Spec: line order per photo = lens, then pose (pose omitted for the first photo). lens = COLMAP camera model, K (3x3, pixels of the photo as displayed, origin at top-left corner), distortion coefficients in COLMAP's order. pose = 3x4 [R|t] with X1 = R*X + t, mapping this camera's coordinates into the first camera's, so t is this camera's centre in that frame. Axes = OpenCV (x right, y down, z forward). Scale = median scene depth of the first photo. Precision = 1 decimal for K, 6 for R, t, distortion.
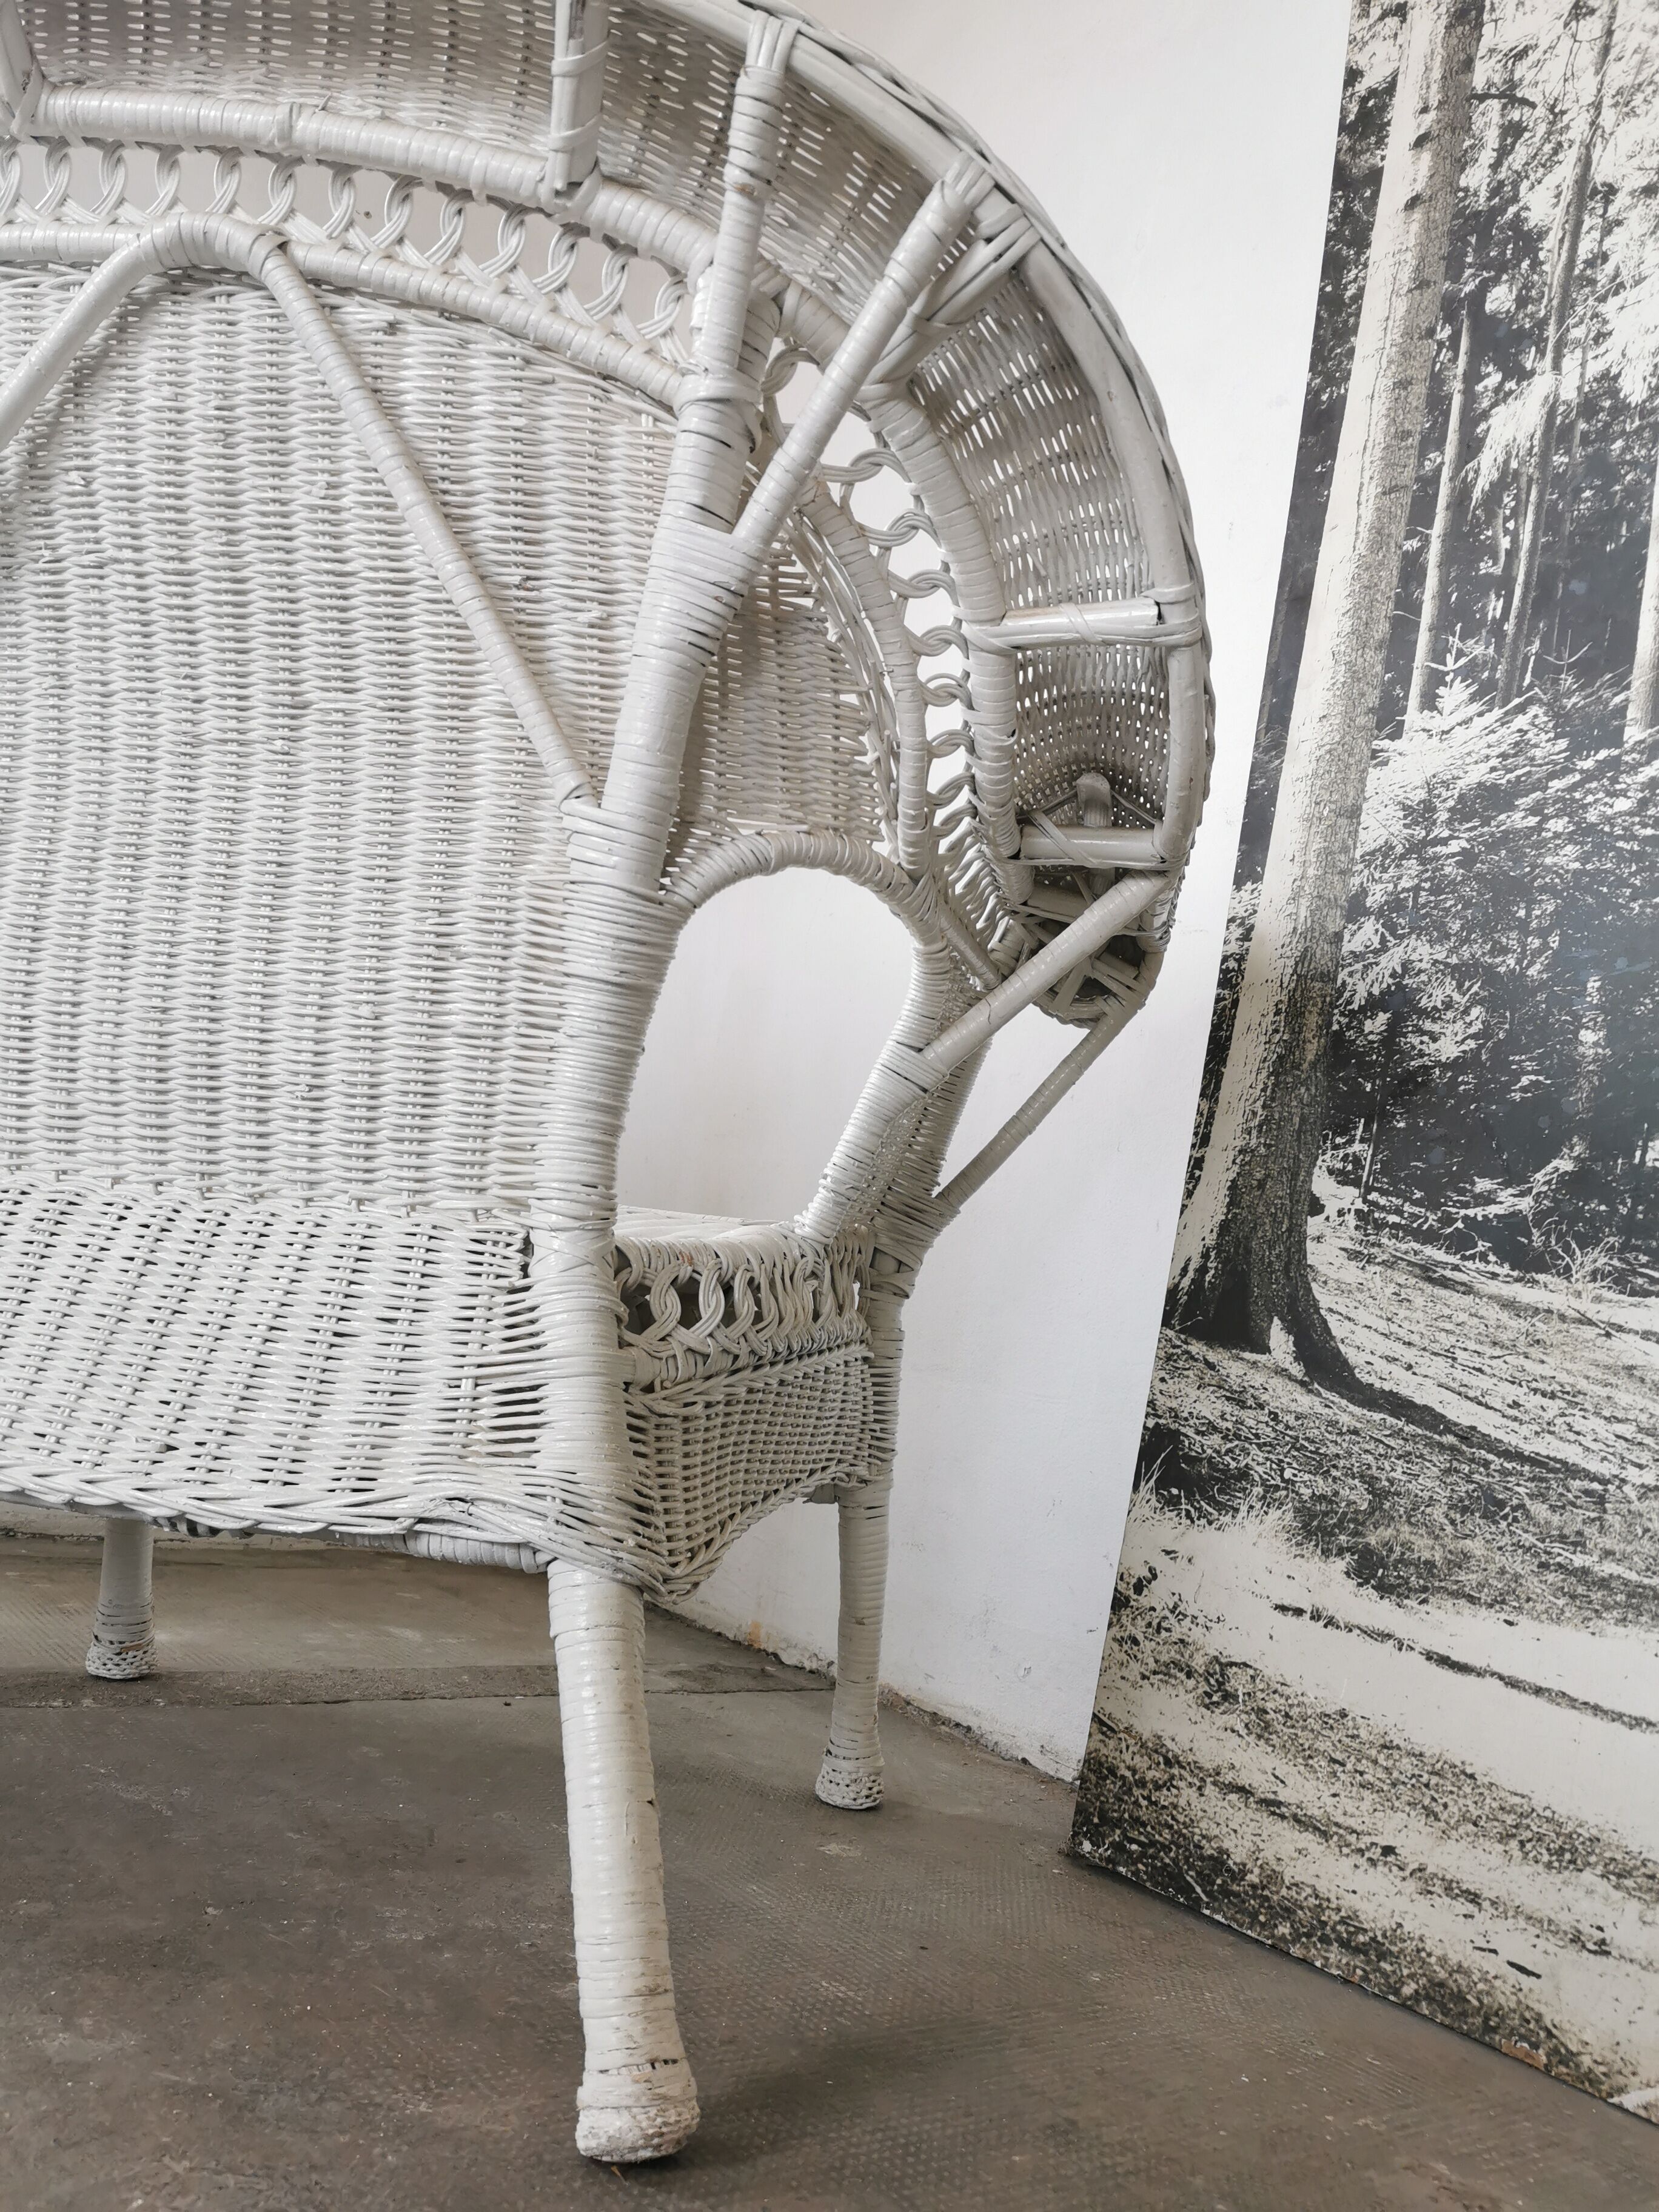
lens RADIAL K [[1696.8, 0, 822.5], [0, 1696.8, 1098.4], [0, 0, 1]] dist [0.085893, -0.112681]
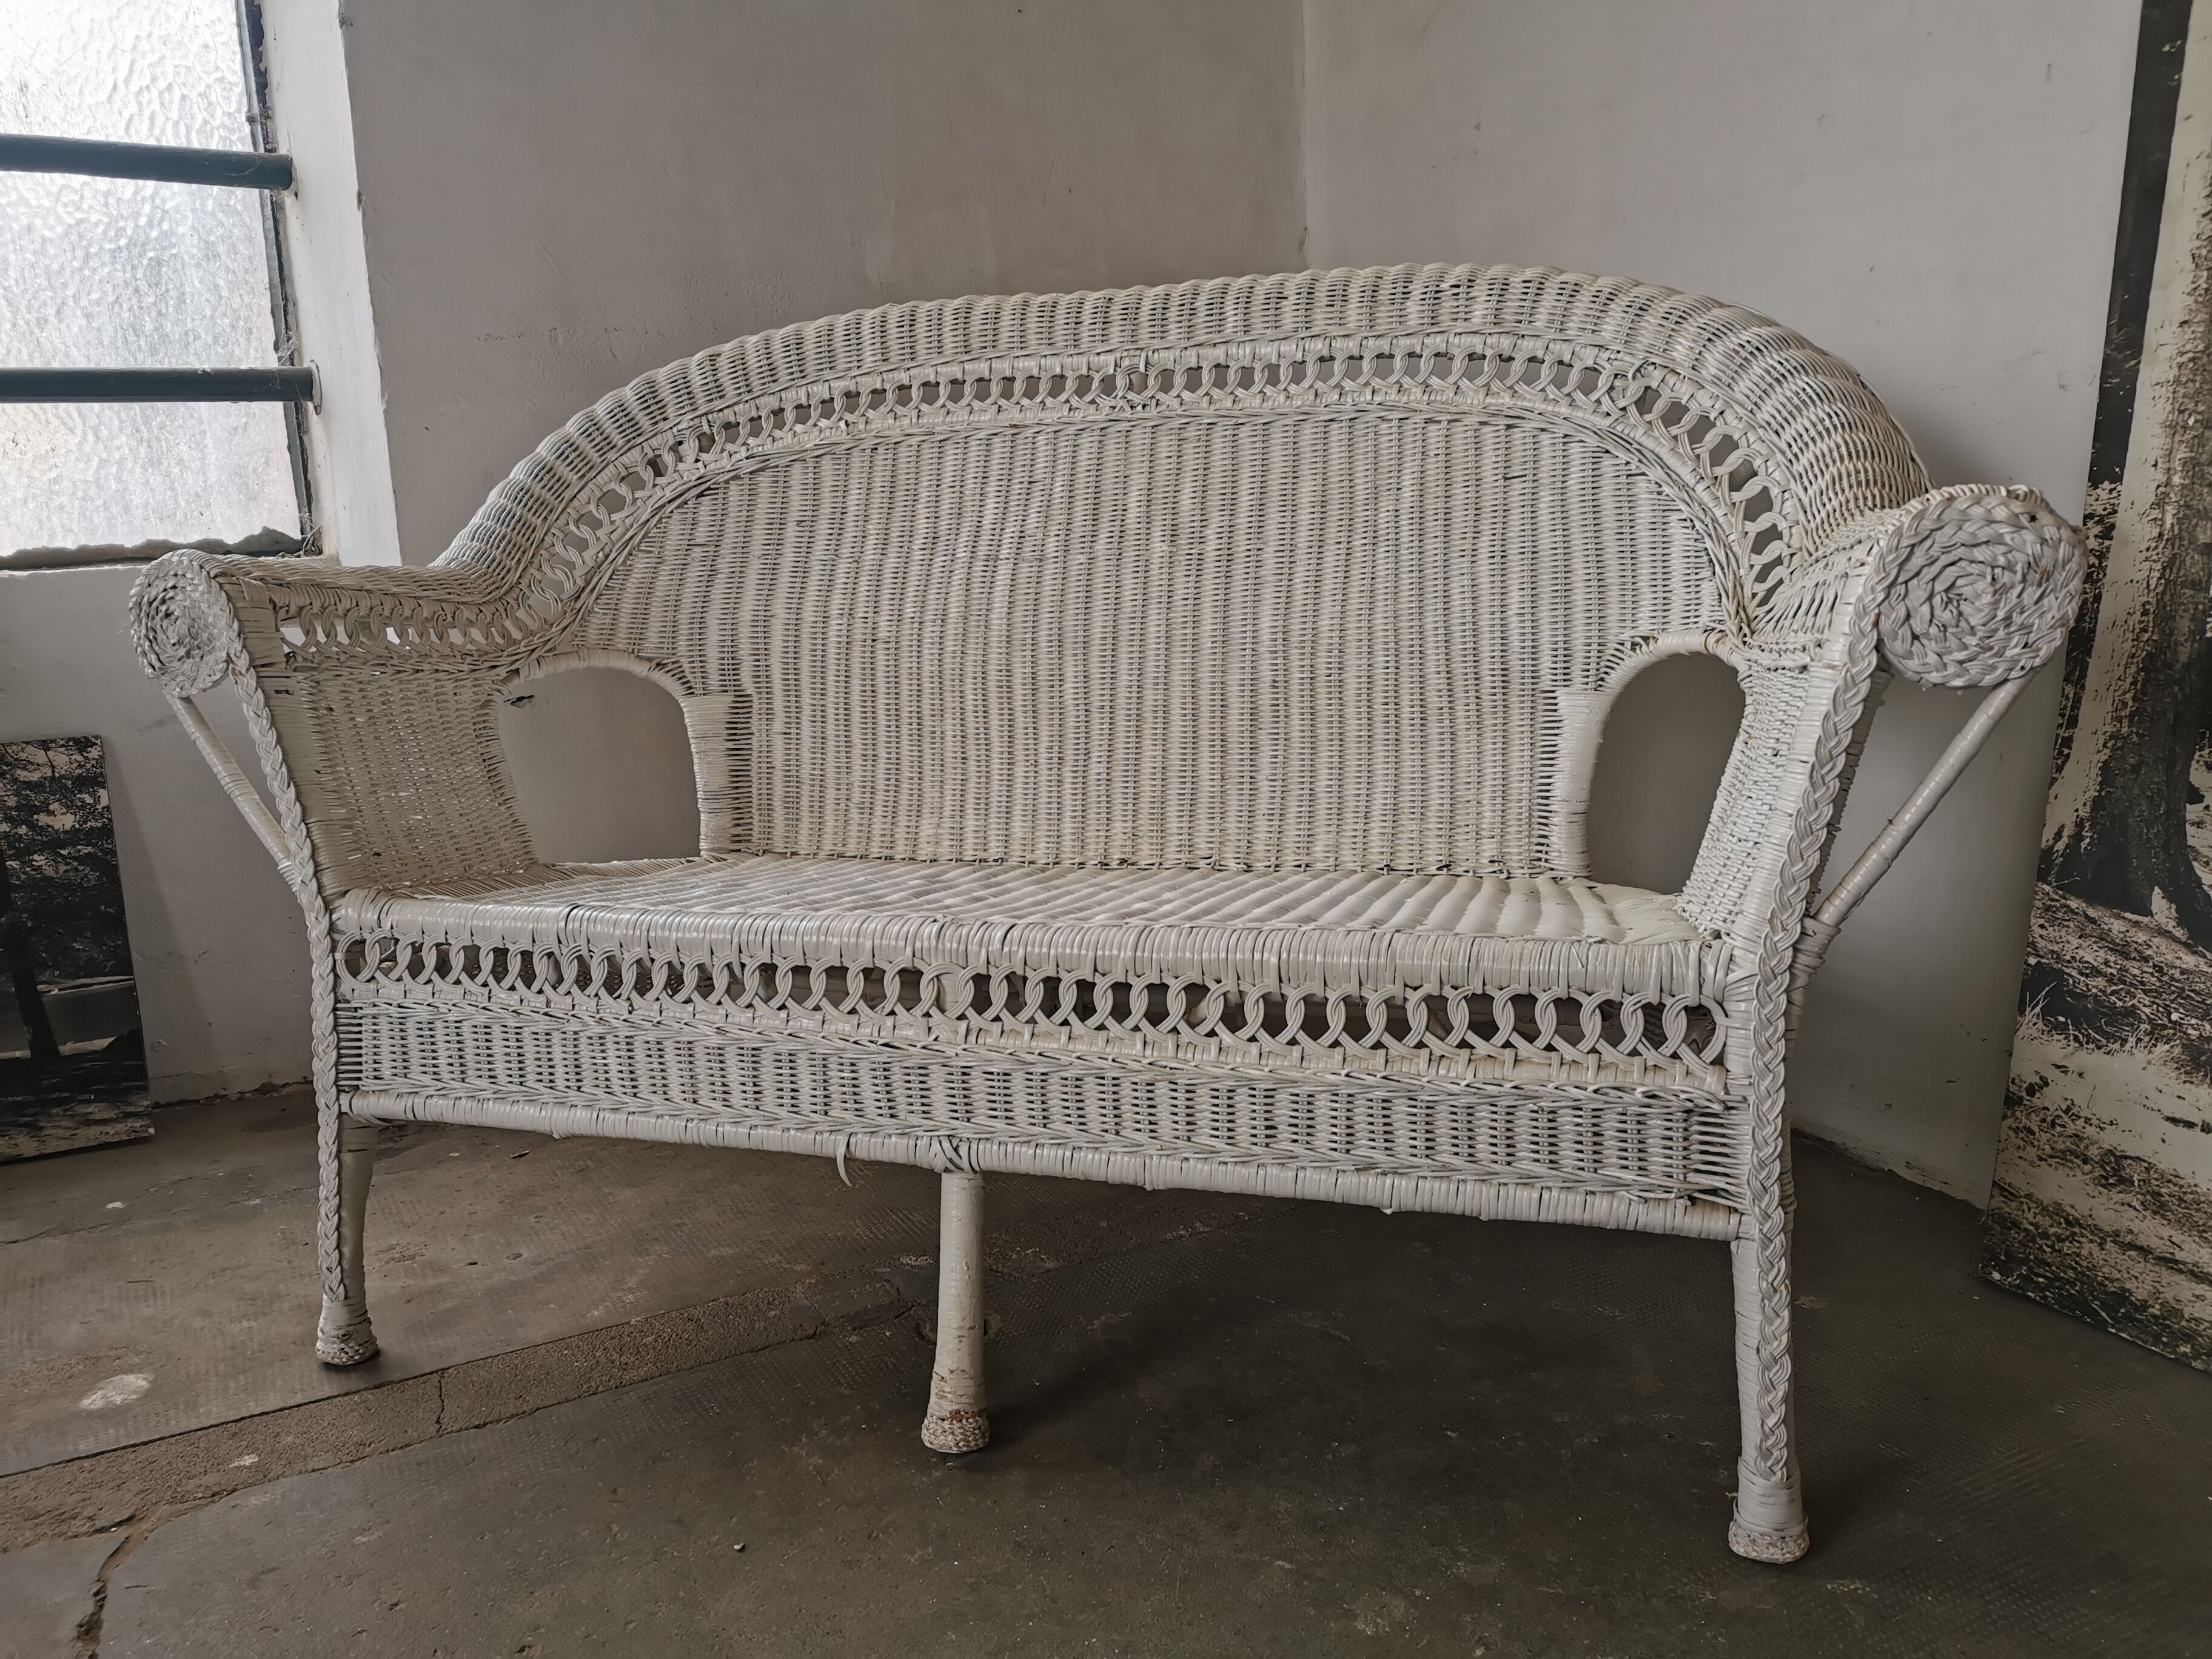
lens RADIAL K [[1699.9, 0, 1103.1], [0, 1699.9, 829.7], [0, 0, 1]] dist [0.056775, -0.075316]
pose [[0.978740, -0.128671, -0.159721, -0.278874], [0.172386, 0.938014, 0.300688, -0.426080], [0.111131, -0.321830, 0.940253, -0.220577]]
